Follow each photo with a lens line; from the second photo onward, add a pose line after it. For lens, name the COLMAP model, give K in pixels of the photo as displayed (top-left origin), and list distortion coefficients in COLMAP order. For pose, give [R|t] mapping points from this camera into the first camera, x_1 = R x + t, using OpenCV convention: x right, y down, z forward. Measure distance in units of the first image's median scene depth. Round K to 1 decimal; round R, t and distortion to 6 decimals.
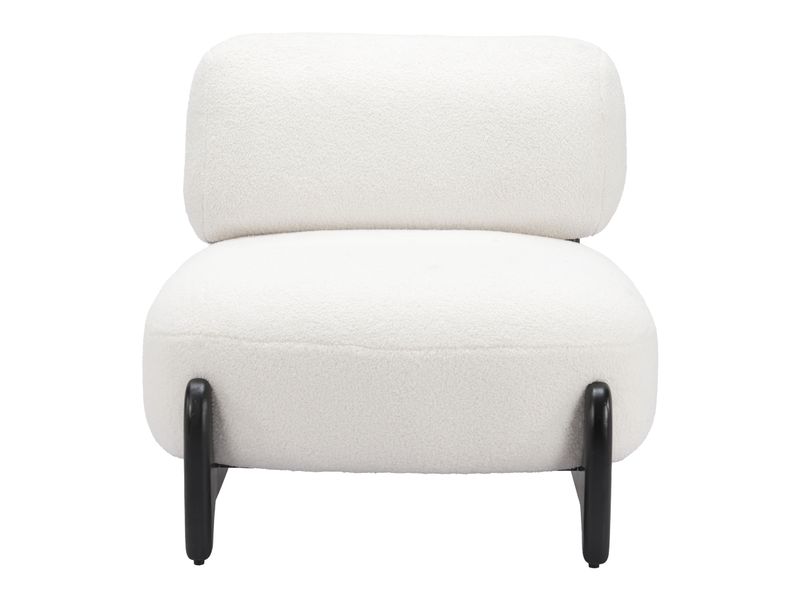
lens RADIAL K [[1630.2, 0, 401.5], [0, 1630.2, 295.0], [0, 0, 1]] dist [0.956943, 0.000000]
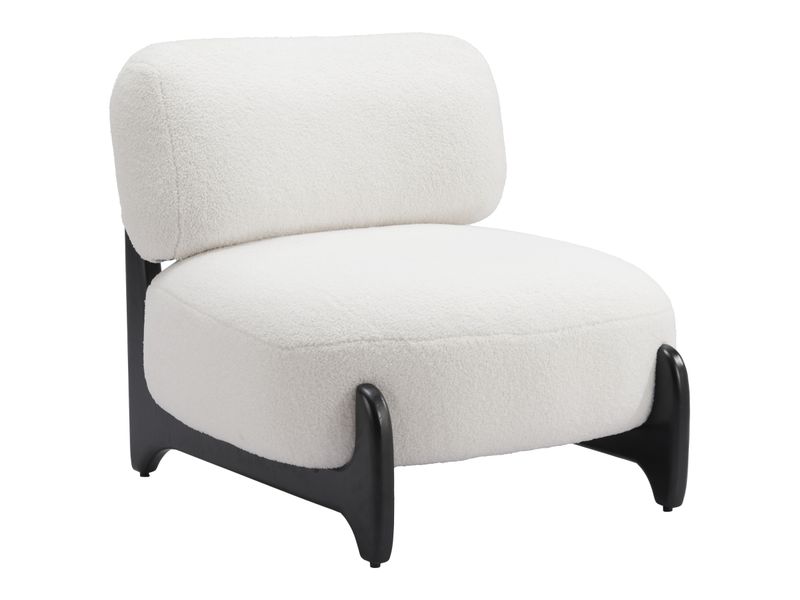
lens RADIAL K [[1630.2, 0, 401.5], [0, 1630.2, 303.3], [0, 0, 1]] dist [0.956943, 0.000000]
pose [[0.918396, -0.112253, 0.379405, -0.475073], [0.113408, 0.993359, 0.019384, -0.015544], [-0.379062, 0.025226, 0.925028, 0.063657]]
